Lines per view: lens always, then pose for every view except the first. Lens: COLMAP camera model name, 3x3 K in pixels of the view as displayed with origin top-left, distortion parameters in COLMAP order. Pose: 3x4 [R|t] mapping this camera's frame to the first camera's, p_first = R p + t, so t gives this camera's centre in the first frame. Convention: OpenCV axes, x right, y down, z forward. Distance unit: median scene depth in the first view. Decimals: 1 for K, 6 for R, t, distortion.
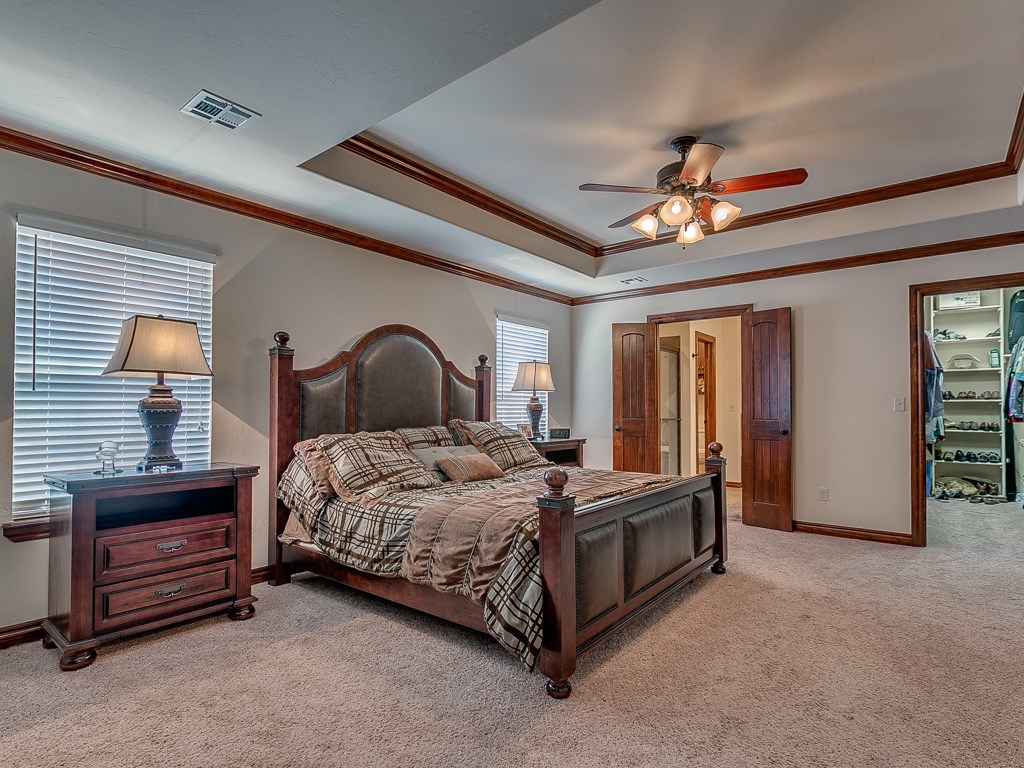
lens RADIAL K [[527.3, 0, 520.7], [0, 527.3, 391.7], [0, 0, 1]] dist [-0.008677, 0.003781]
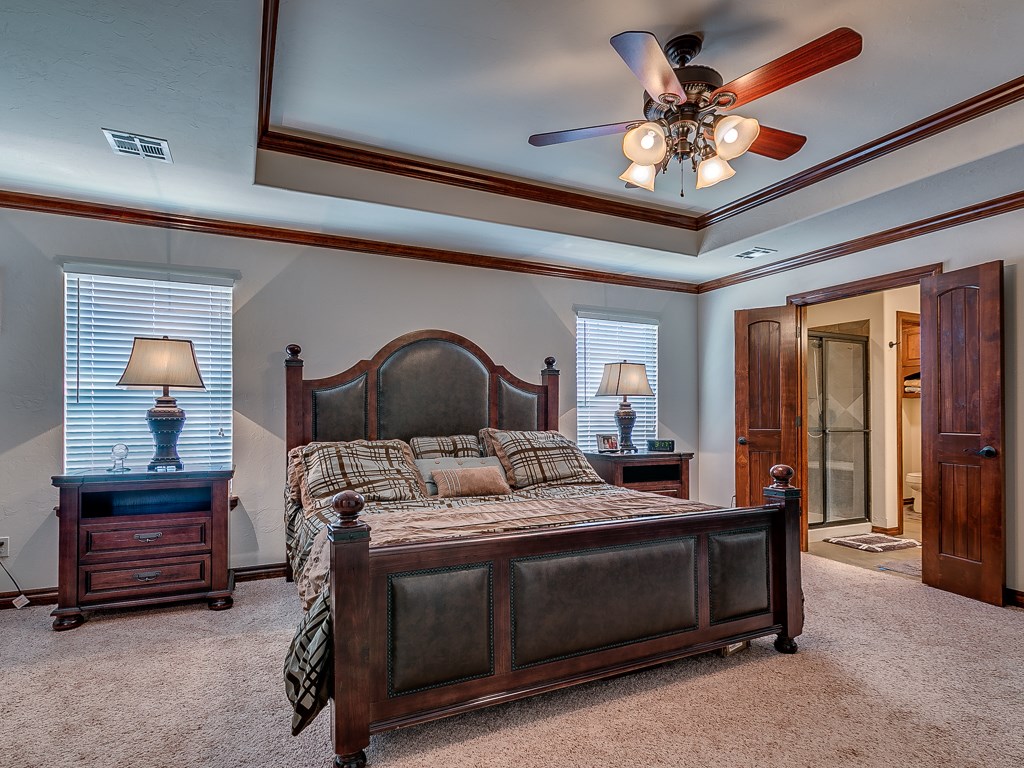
lens RADIAL K [[527.3, 0, 471.4], [0, 527.3, 405.6], [0, 0, 1]] dist [-0.008677, 0.003781]
pose [[0.896064, -0.008852, -0.443837, 0.381211], [0.014258, 0.999859, 0.008843, 0.005995], [0.443696, -0.014252, 0.896064, 0.230760]]
